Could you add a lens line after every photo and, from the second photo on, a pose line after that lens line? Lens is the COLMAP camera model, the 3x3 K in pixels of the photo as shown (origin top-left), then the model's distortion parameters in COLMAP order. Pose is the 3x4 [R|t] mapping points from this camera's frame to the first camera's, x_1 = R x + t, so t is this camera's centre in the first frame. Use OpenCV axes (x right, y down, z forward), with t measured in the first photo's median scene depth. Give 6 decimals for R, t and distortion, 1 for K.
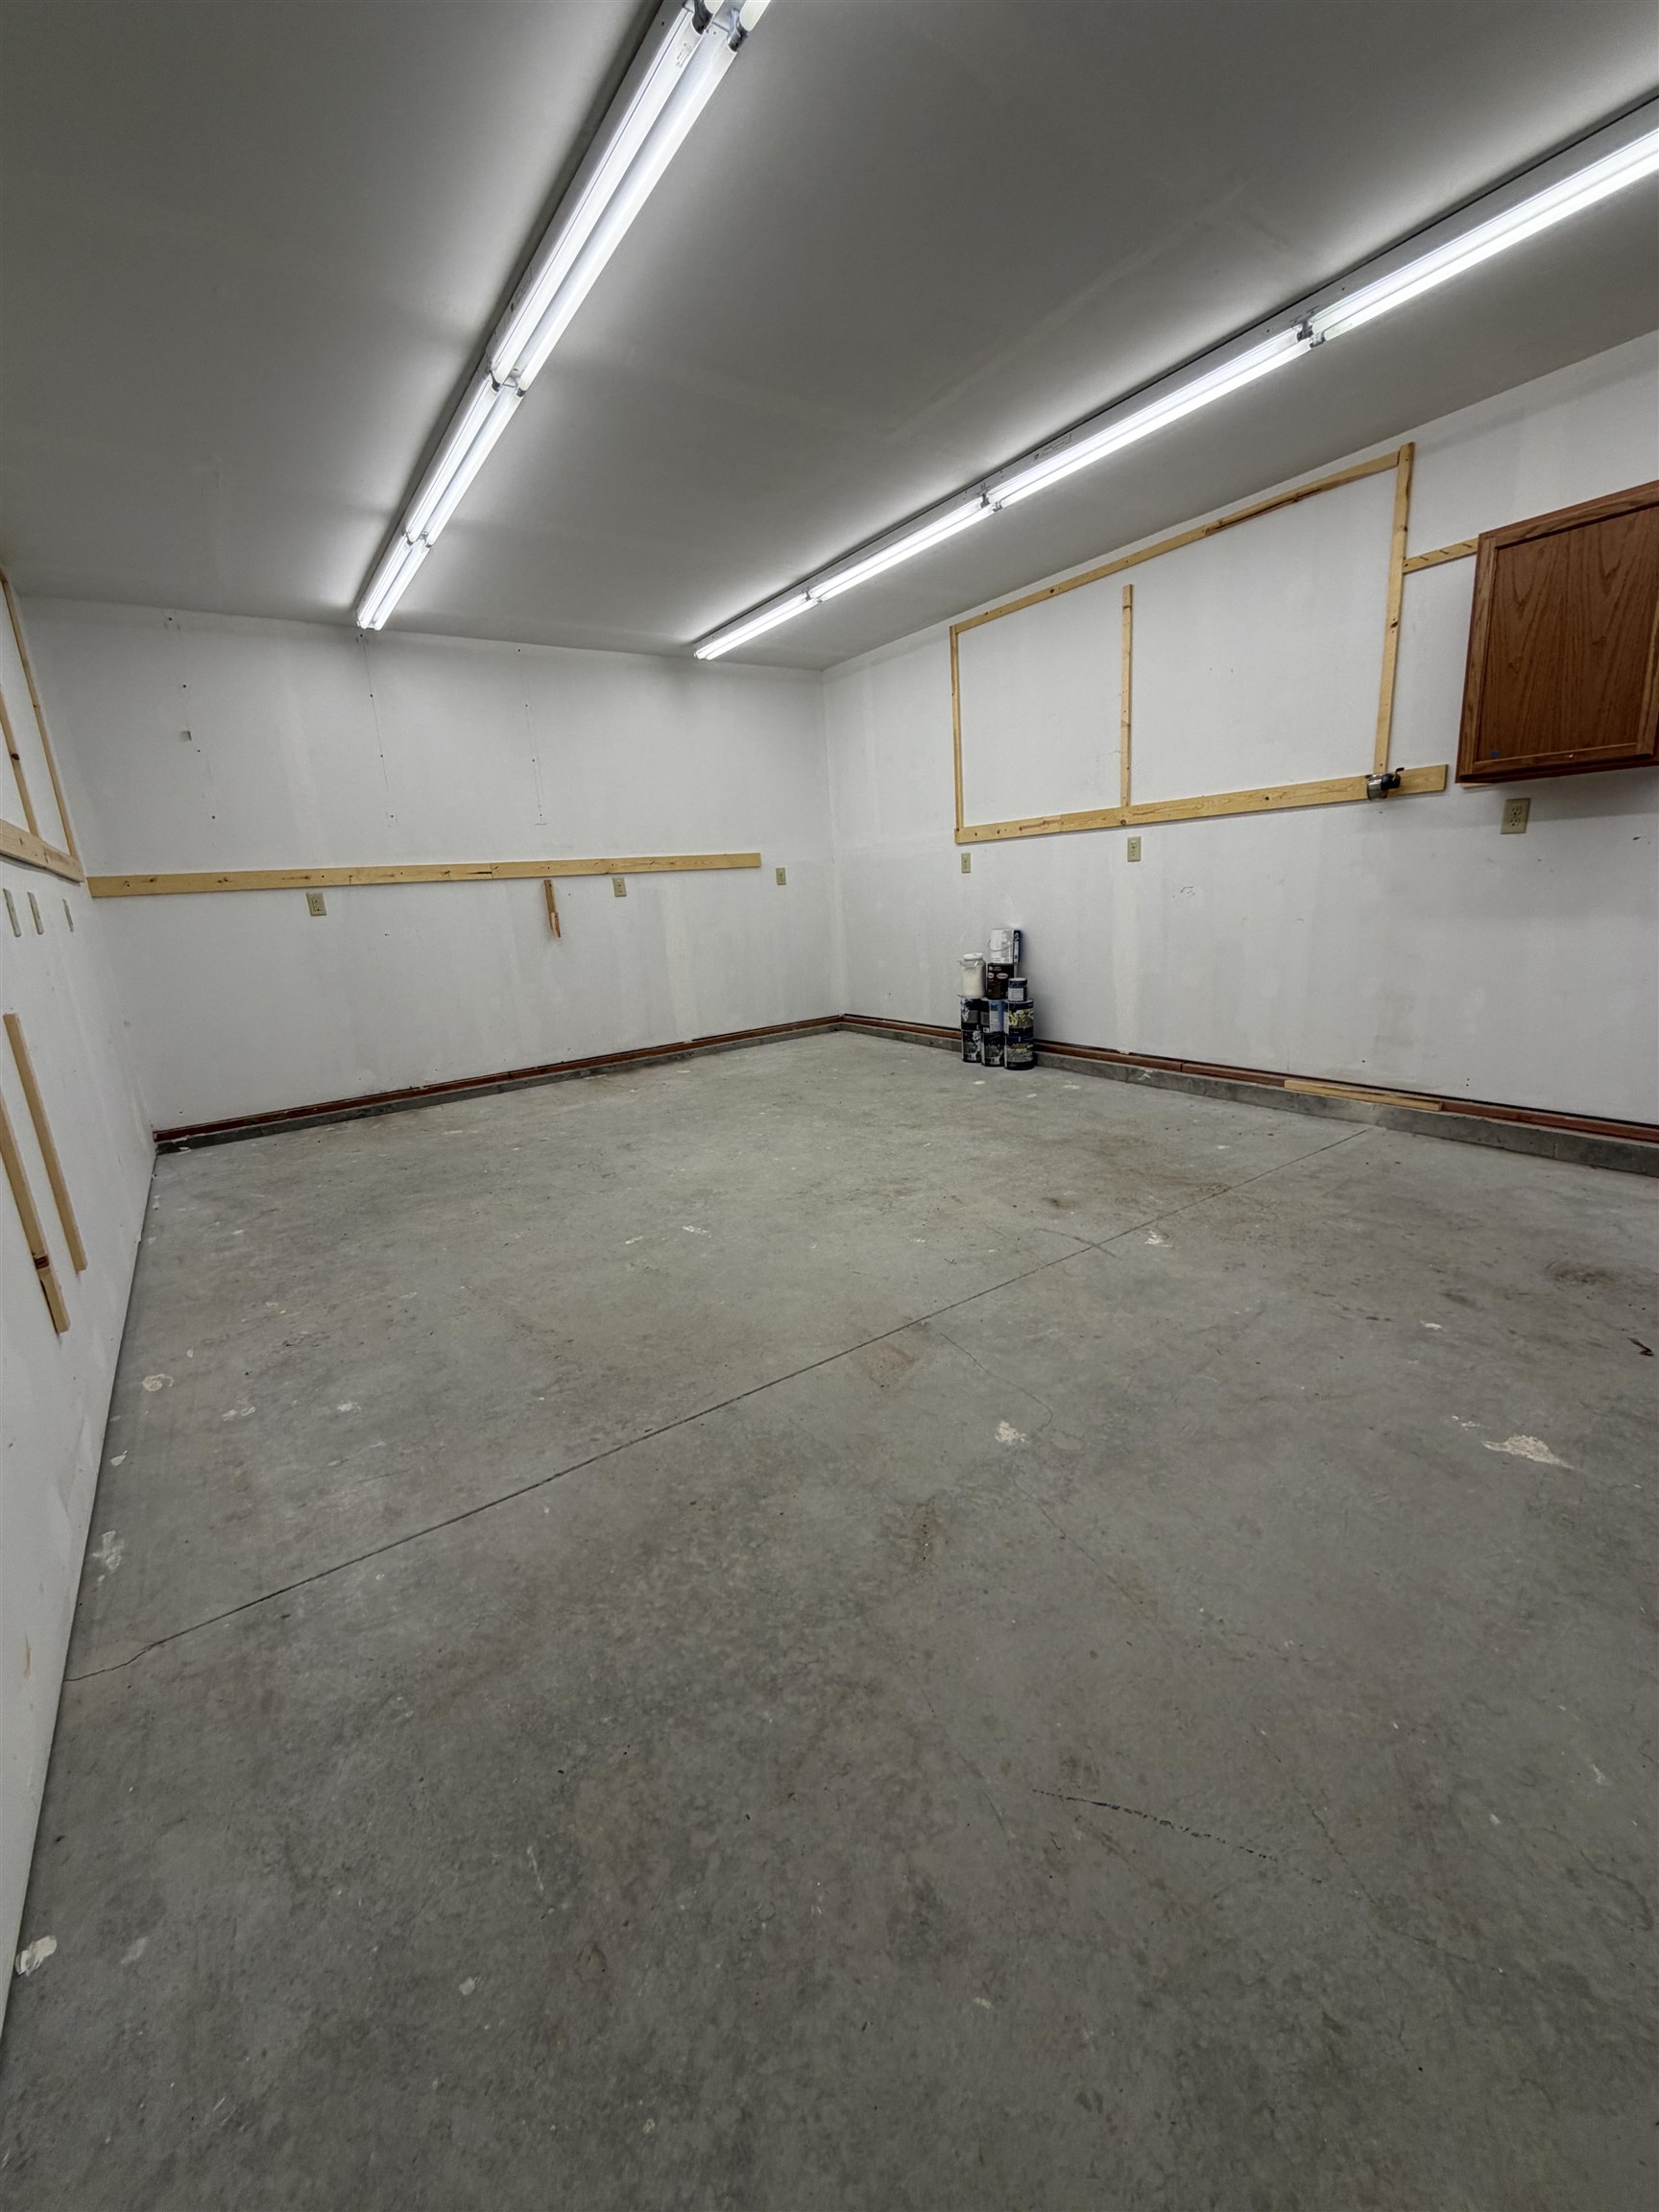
lens RADIAL K [[880.6, 0, 828.5], [0, 880.6, 1100.5], [0, 0, 1]] dist [-0.007946, 0.001003]
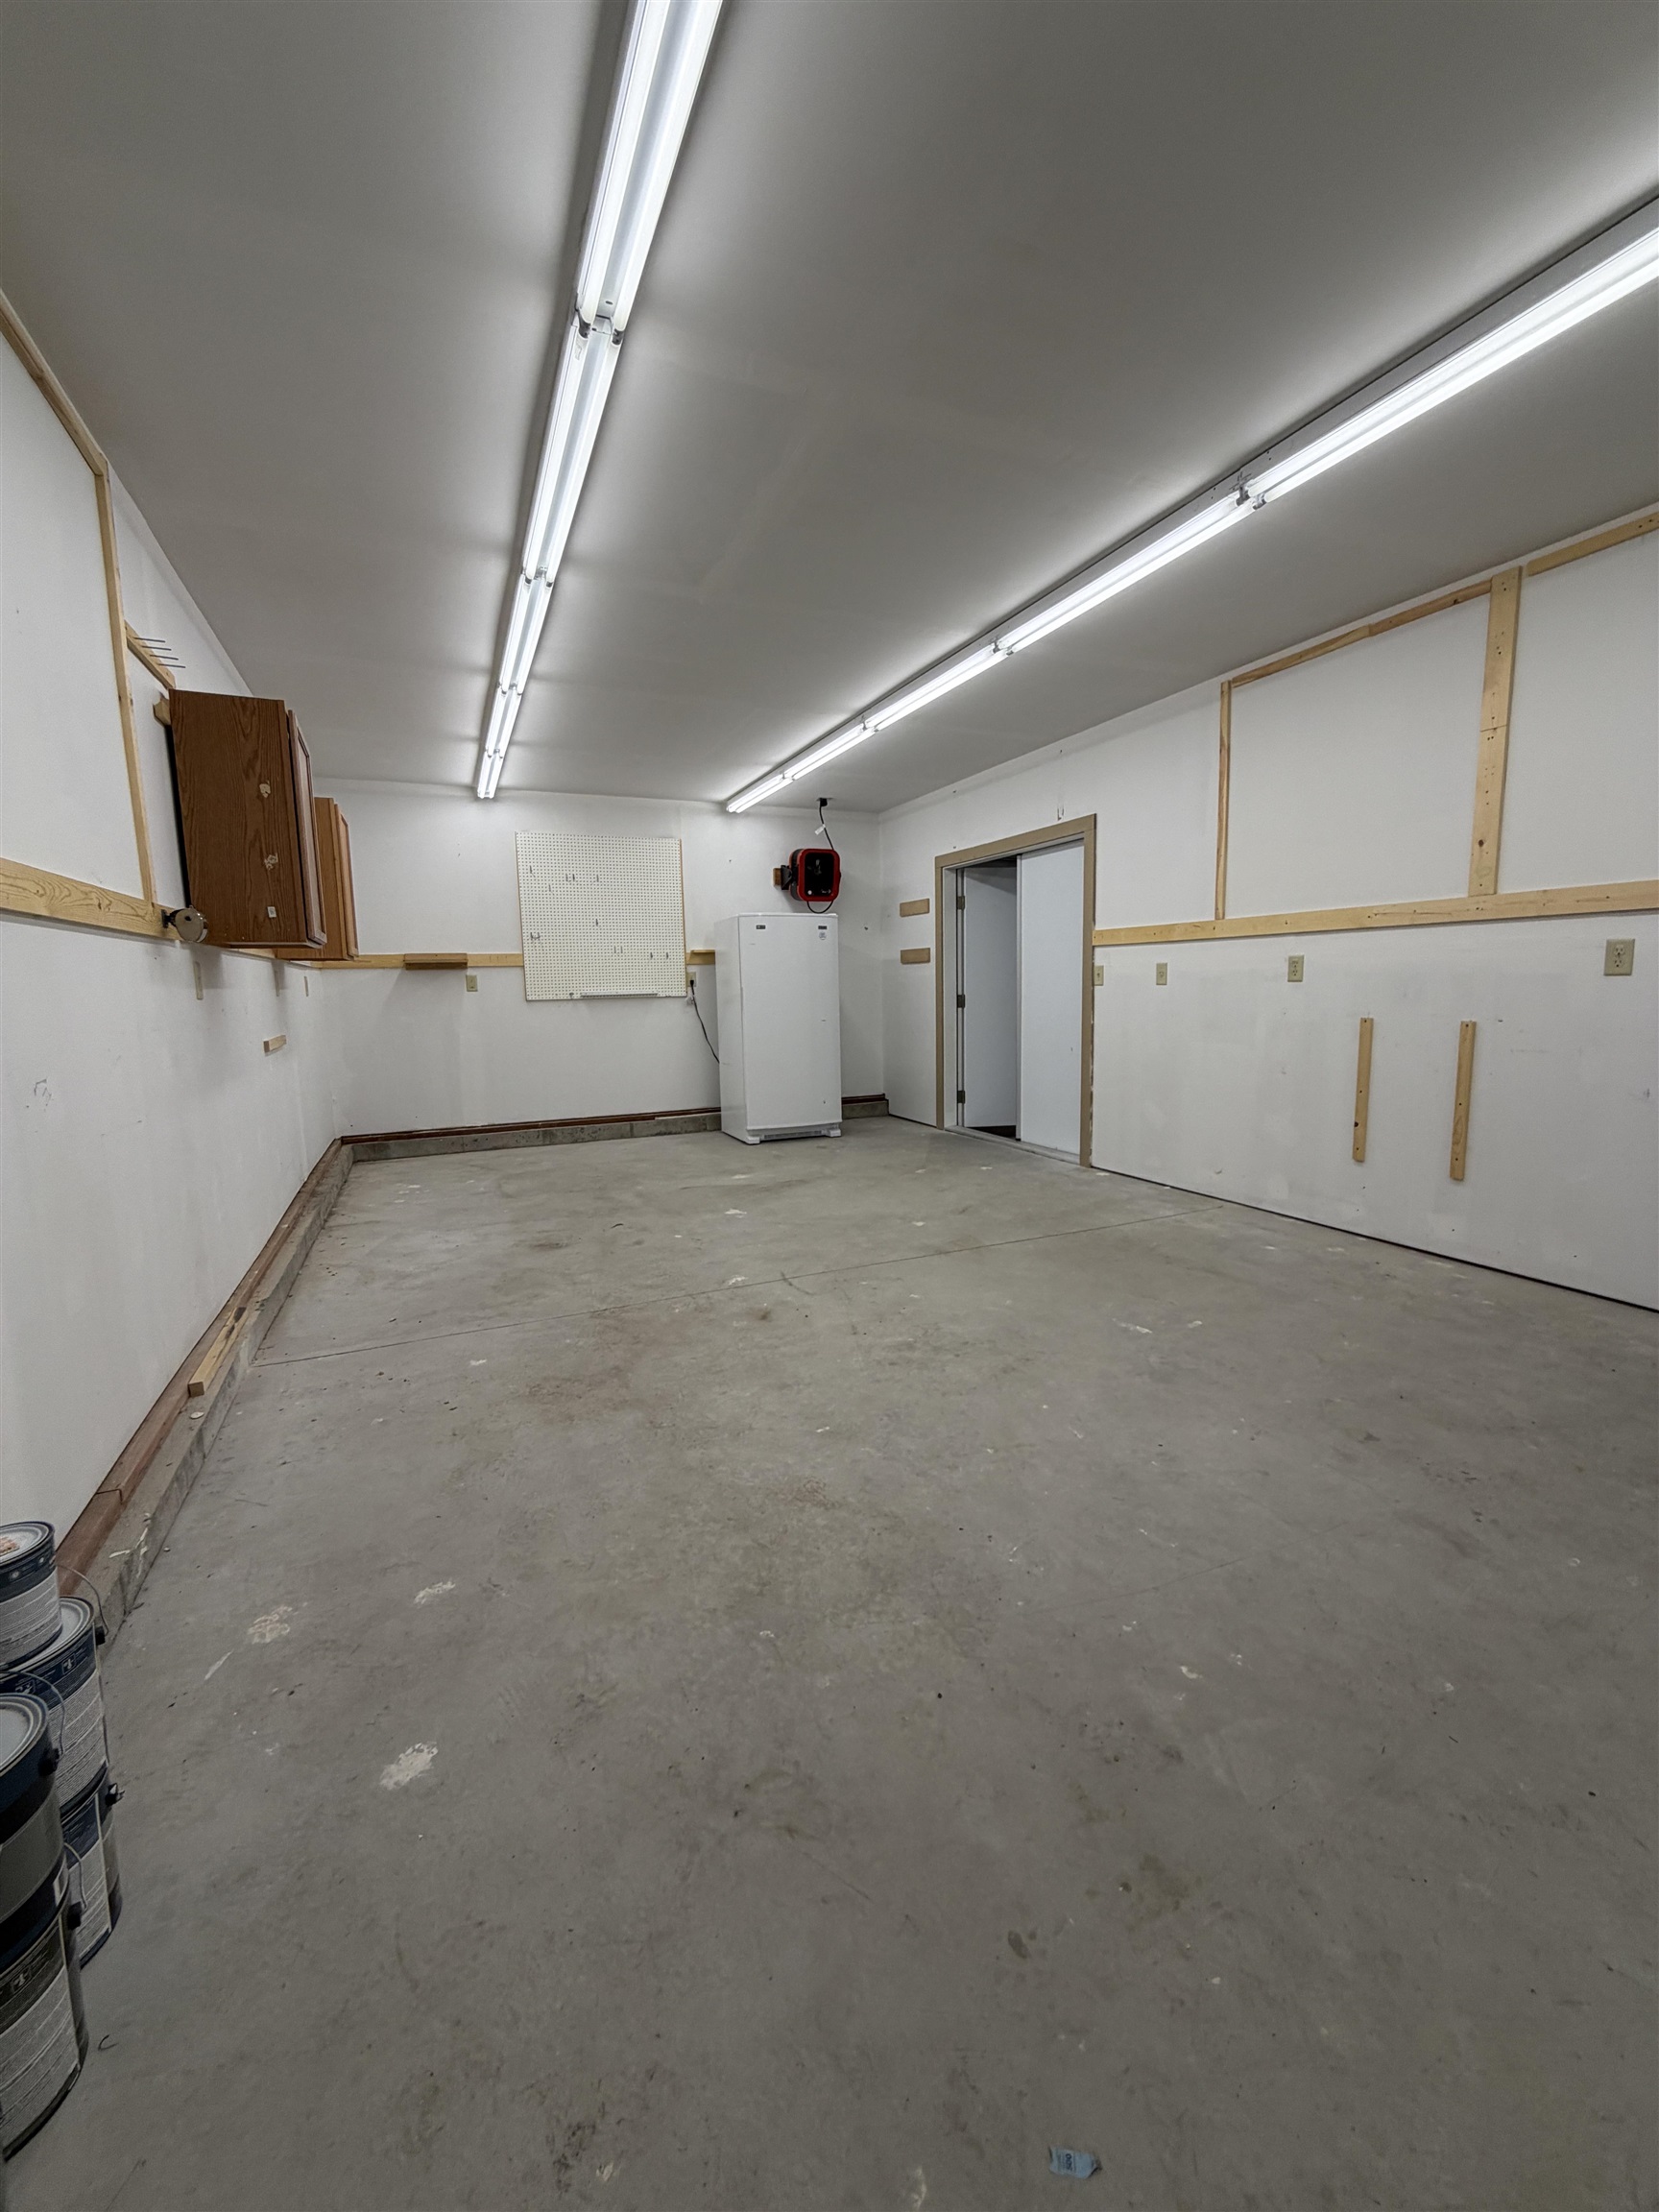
lens RADIAL K [[880.6, 0, 830.1], [0, 880.6, 1101.1], [0, 0, 1]] dist [-0.007946, 0.001003]
pose [[-0.977333, 0.057240, 0.203821, -0.032910], [0.127142, 0.928496, 0.348899, -0.428575], [-0.169276, 0.366905, -0.914728, 1.709661]]
